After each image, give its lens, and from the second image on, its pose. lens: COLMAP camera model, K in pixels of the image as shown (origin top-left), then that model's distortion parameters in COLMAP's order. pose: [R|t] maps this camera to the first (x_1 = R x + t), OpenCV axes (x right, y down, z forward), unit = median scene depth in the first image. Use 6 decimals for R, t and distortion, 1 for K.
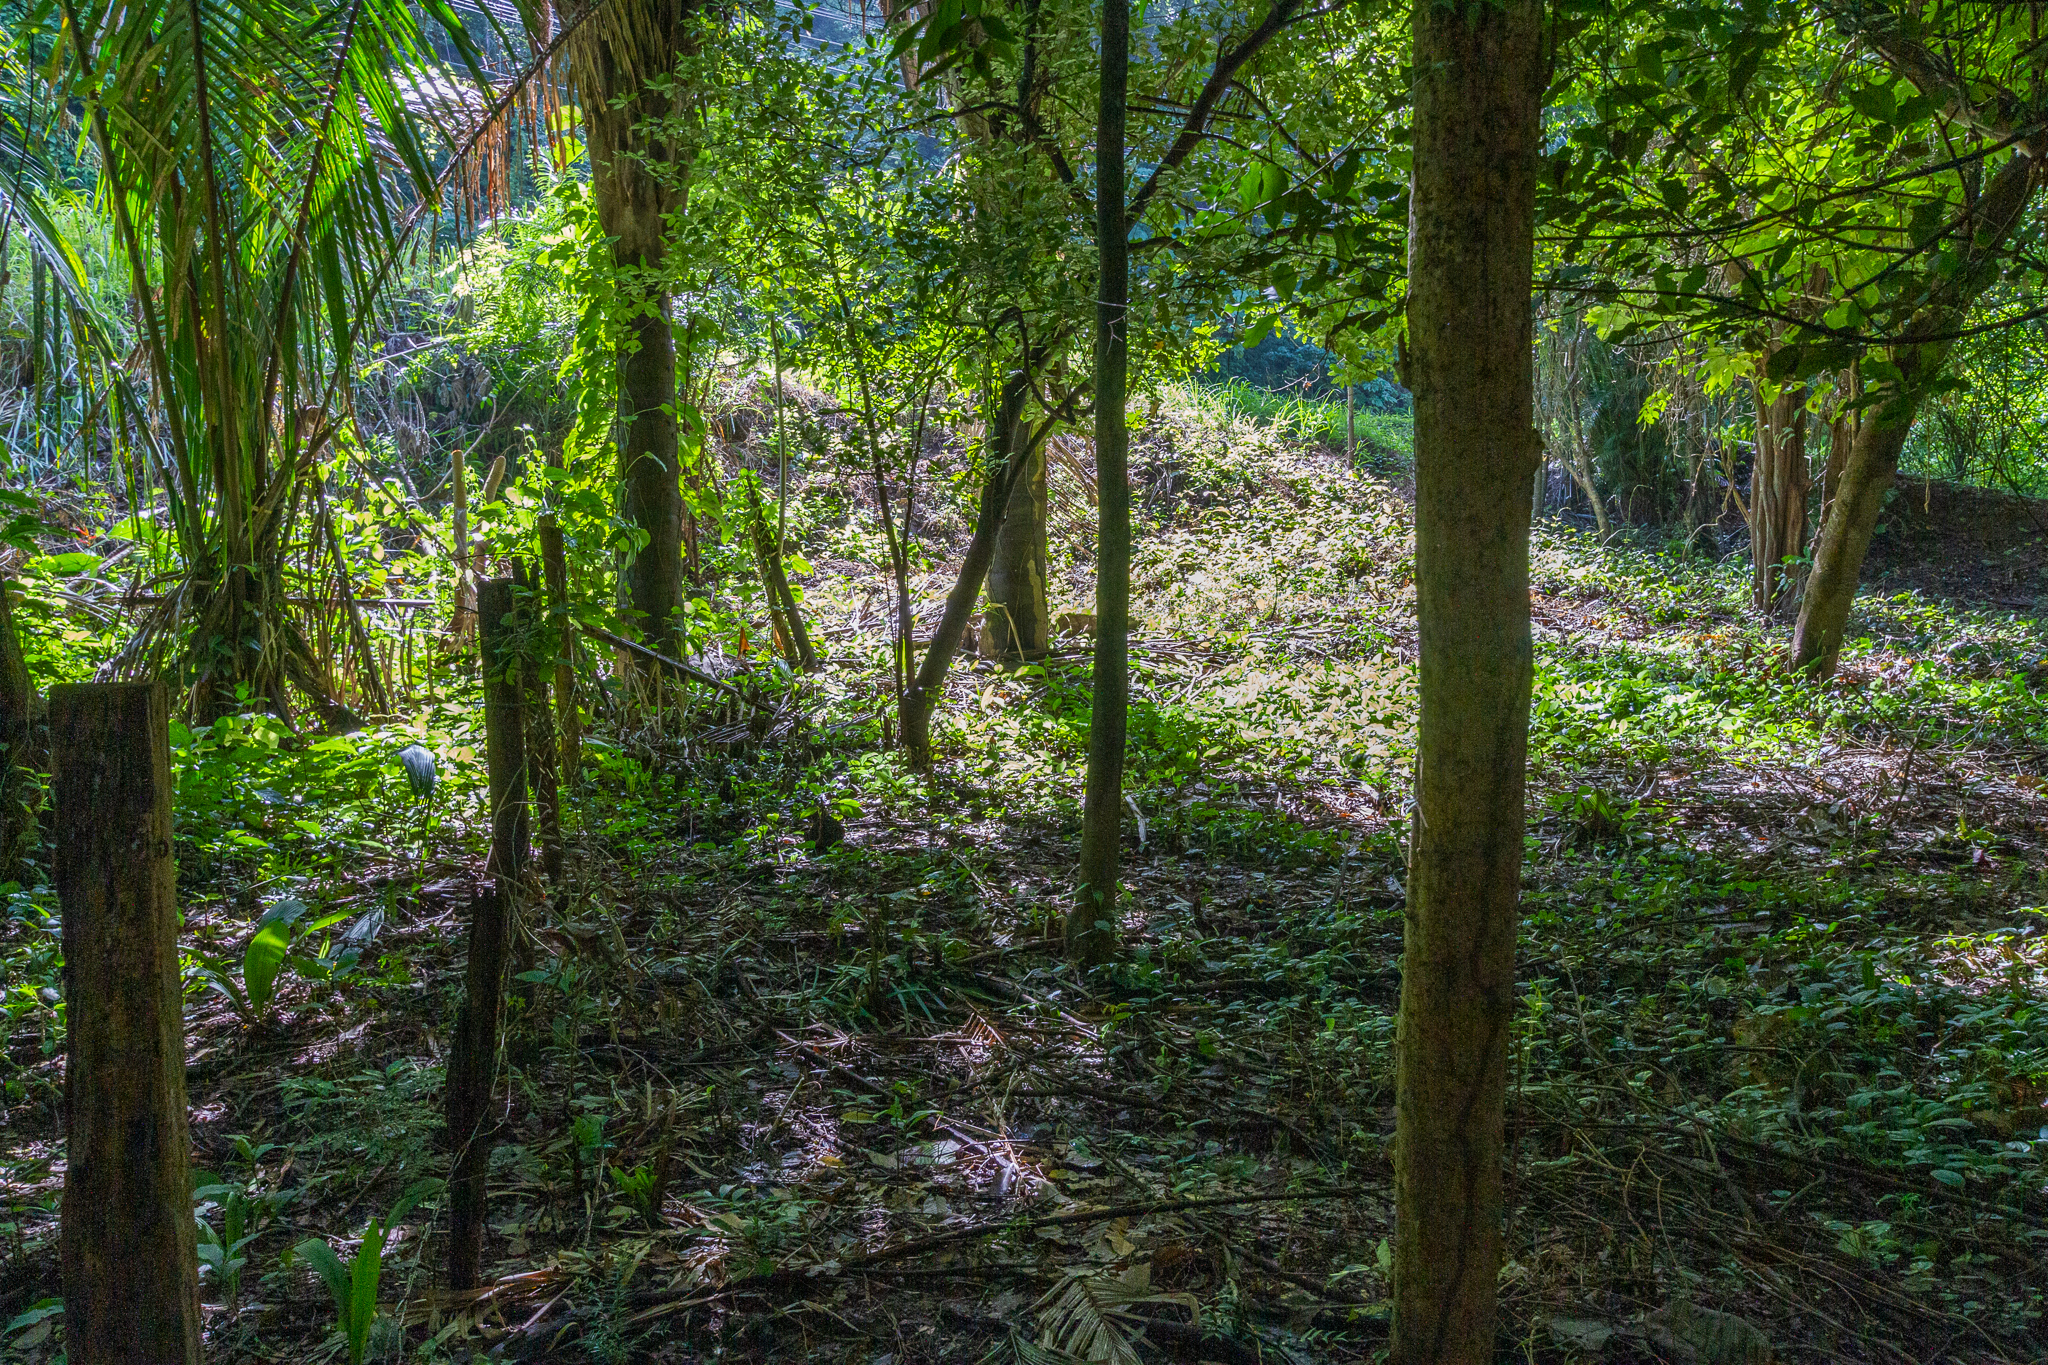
lens RADIAL K [[1802.6, 0, 1029.8], [0, 1802.6, 688.5], [0, 0, 1]] dist [0.007268, -0.004278]
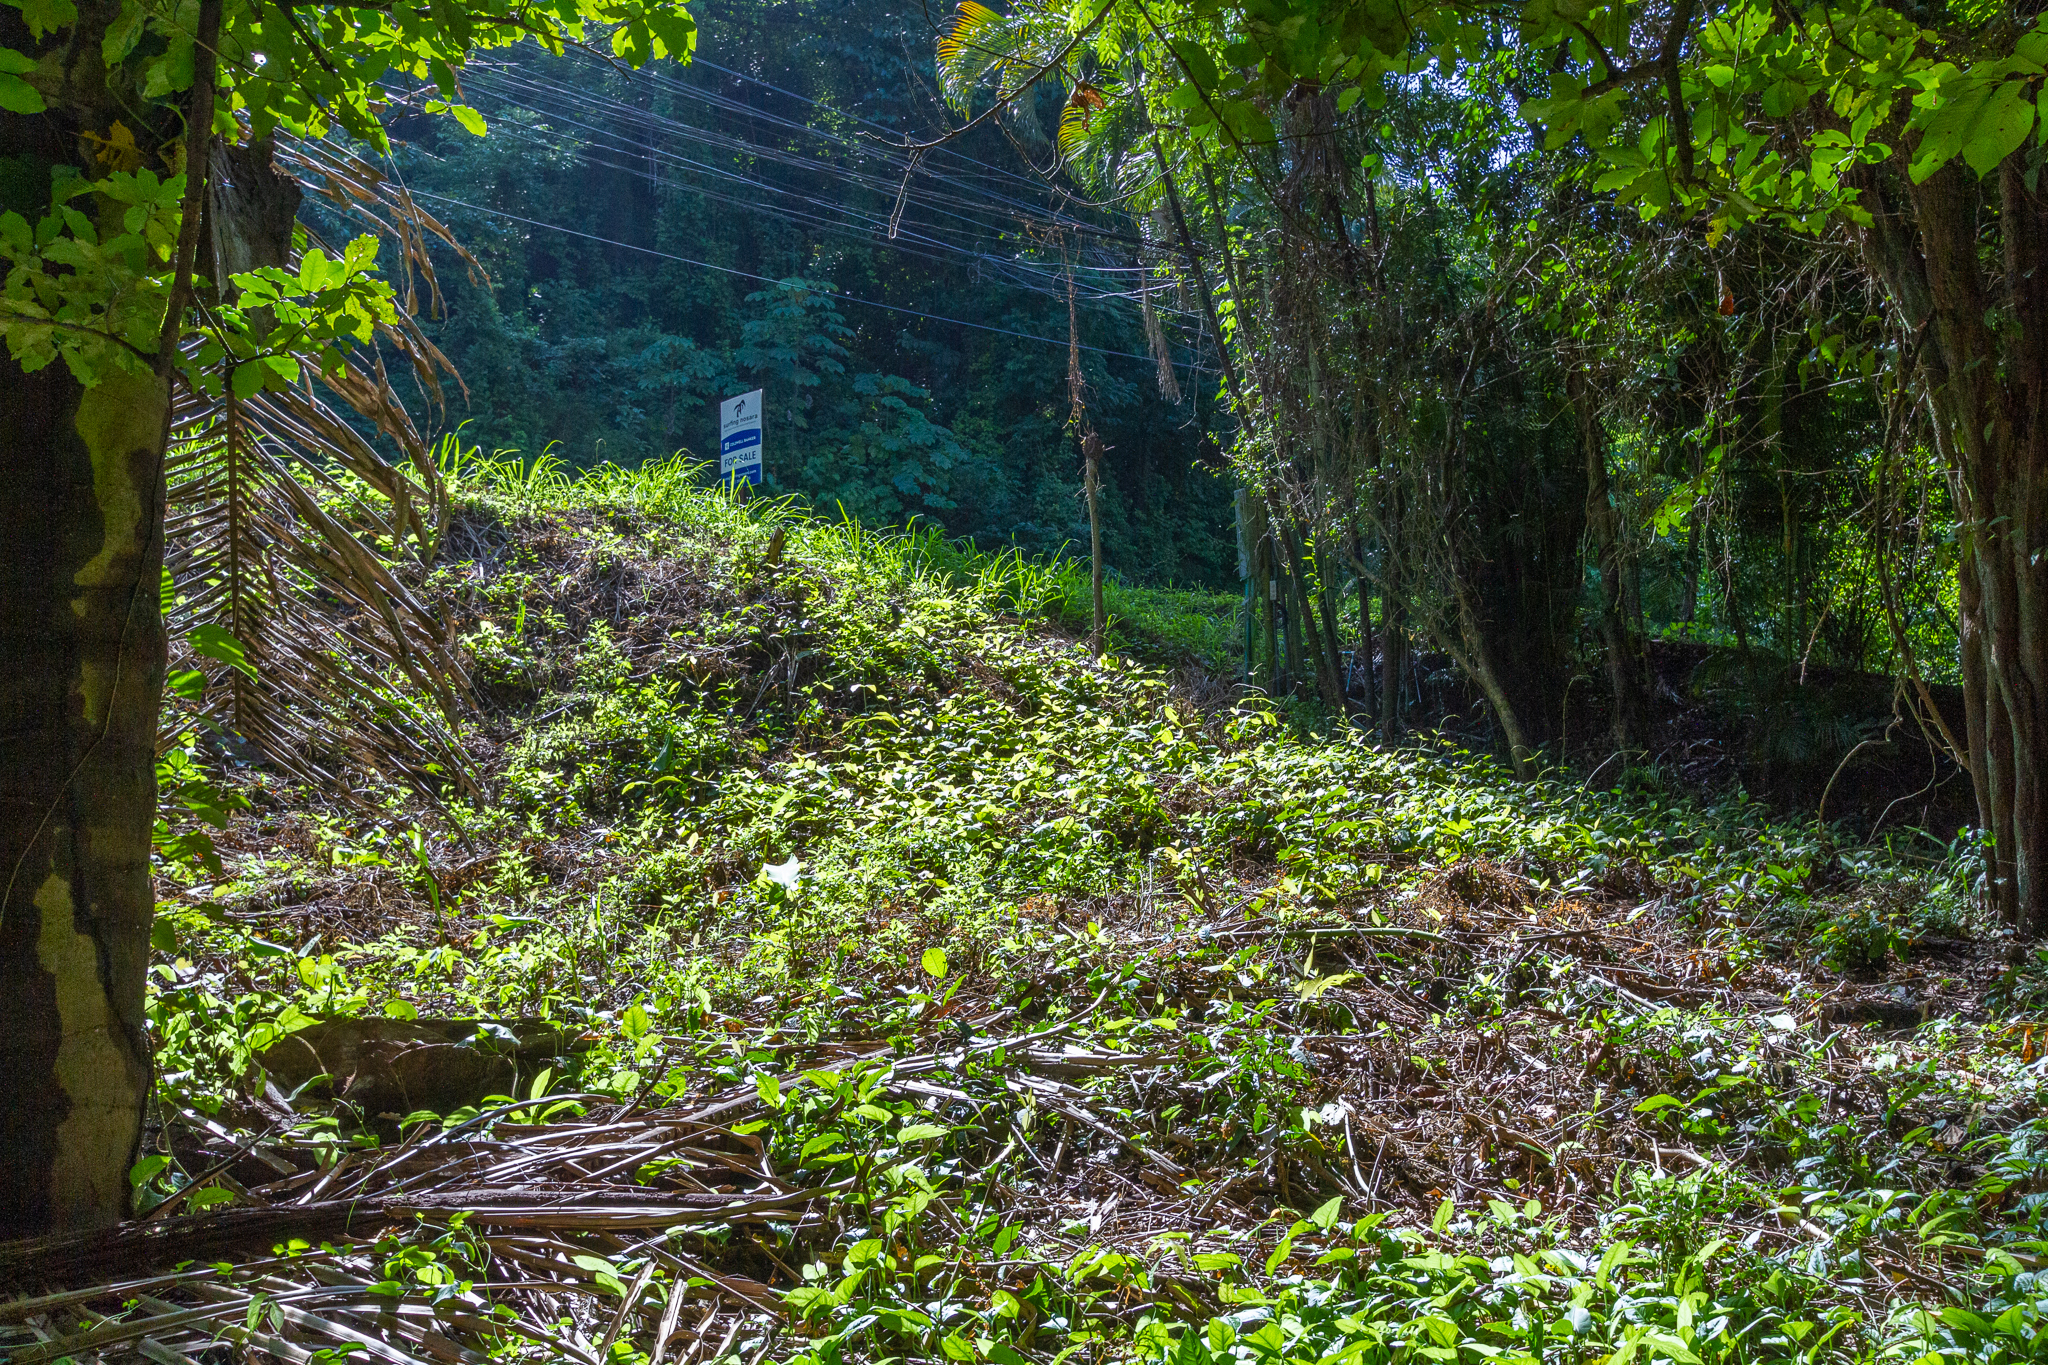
lens RADIAL K [[1802.6, 0, 1023.3], [0, 1802.6, 683.2], [0, 0, 1]] dist [0.007268, -0.004278]
pose [[0.988109, 0.003994, 0.153705, 0.126051], [0.015149, 0.992270, -0.123173, -0.080976], [-0.153009, 0.124037, 0.980410, 0.893945]]
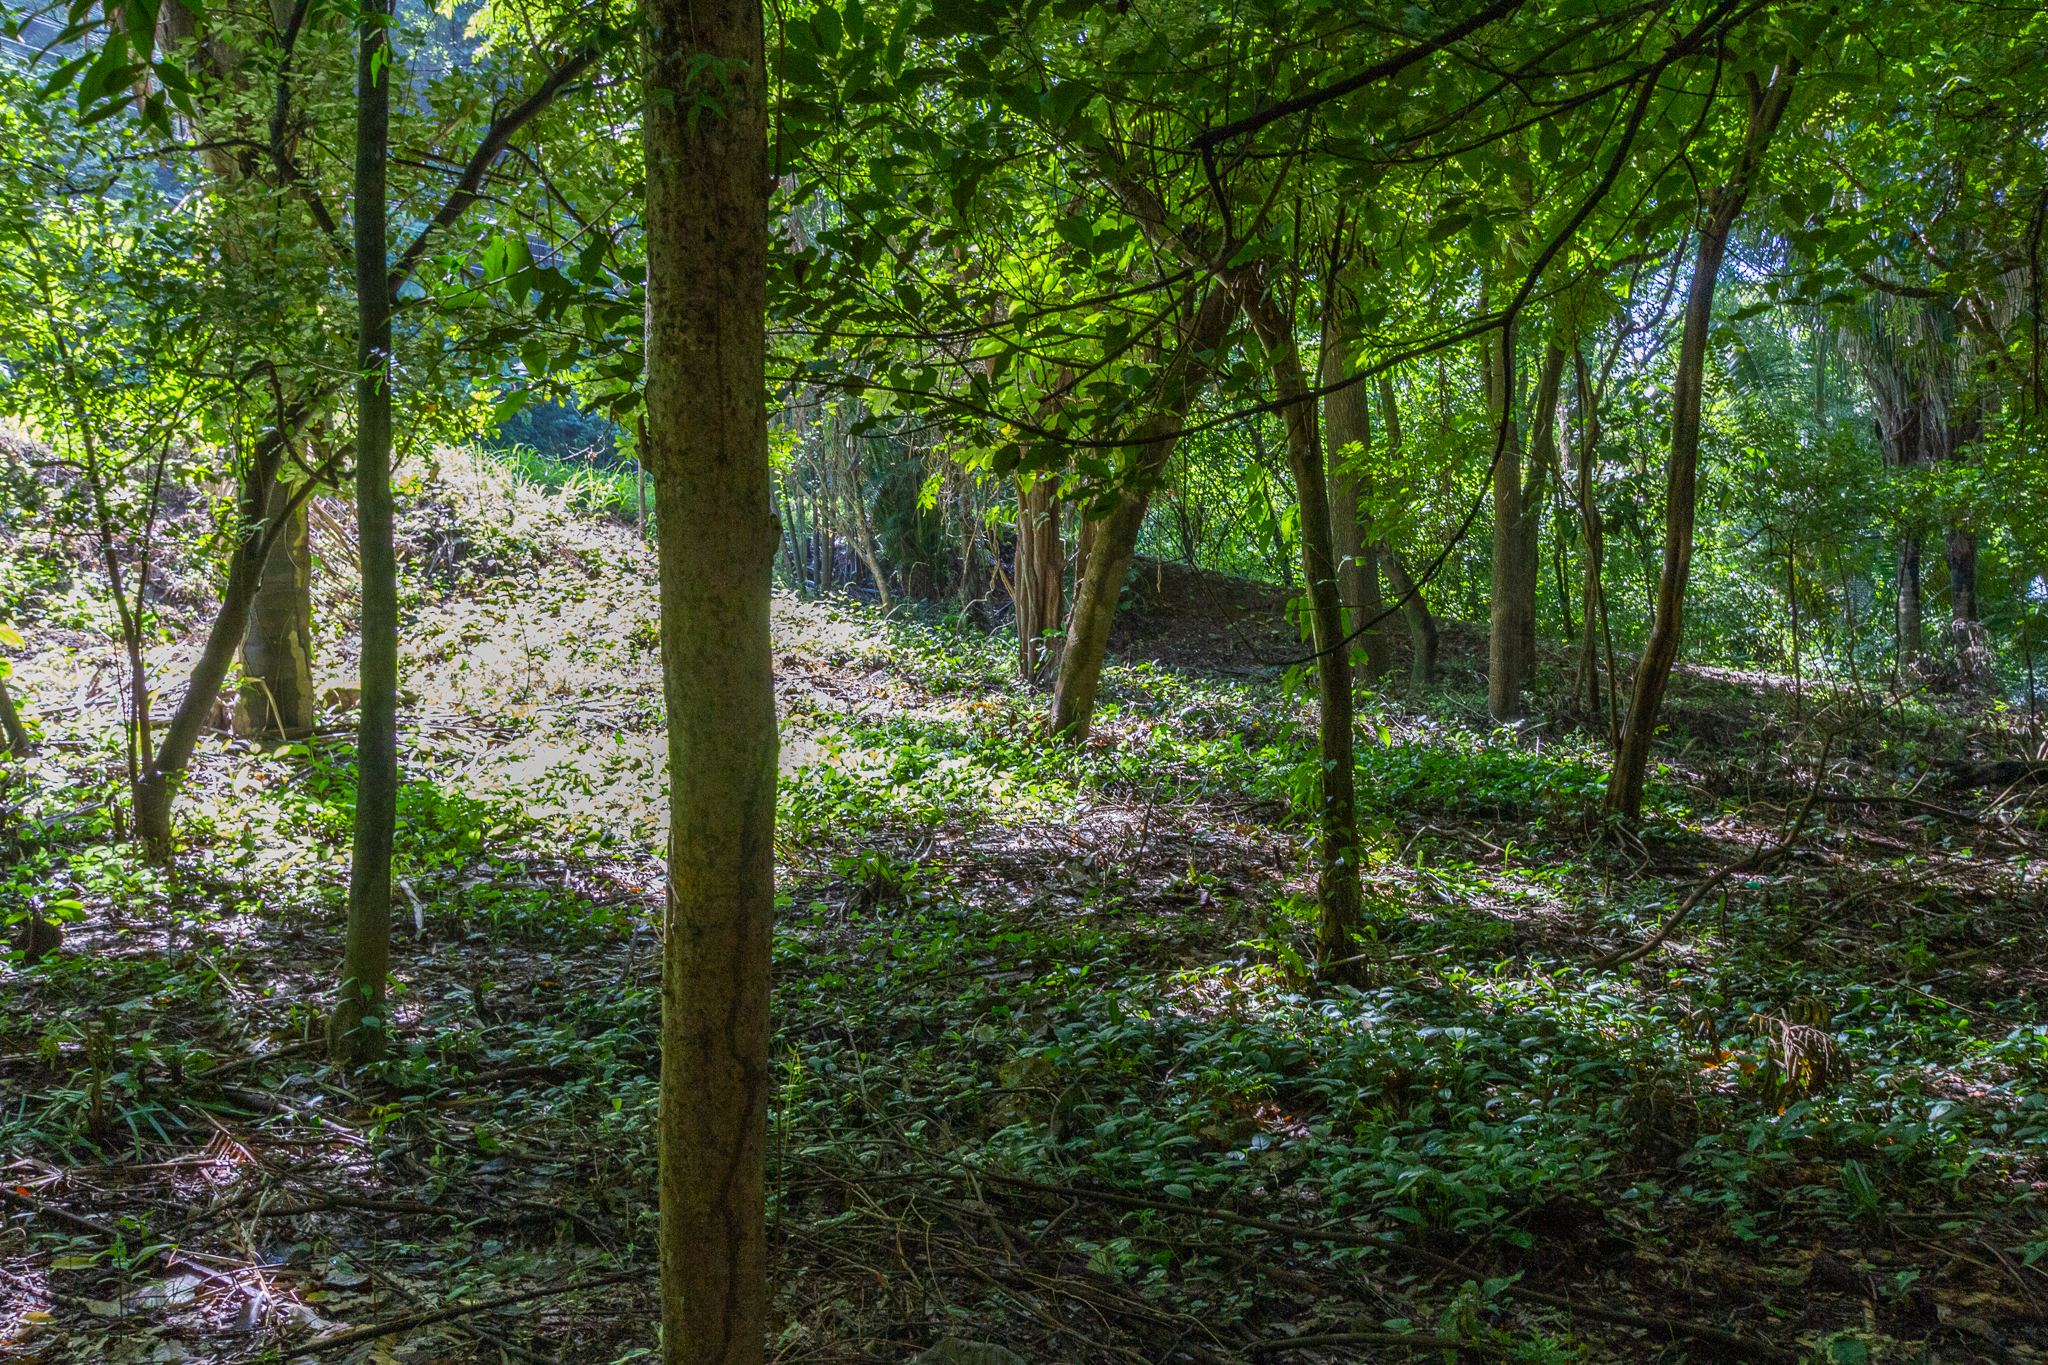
lens RADIAL K [[1802.6, 0, 1036.0], [0, 1802.6, 691.1], [0, 0, 1]] dist [0.007268, -0.004278]
pose [[0.925831, -0.008590, 0.377840, 0.004510], [0.022894, 0.999180, -0.033384, -0.000680], [-0.377244, 0.039558, 0.925269, -0.003094]]
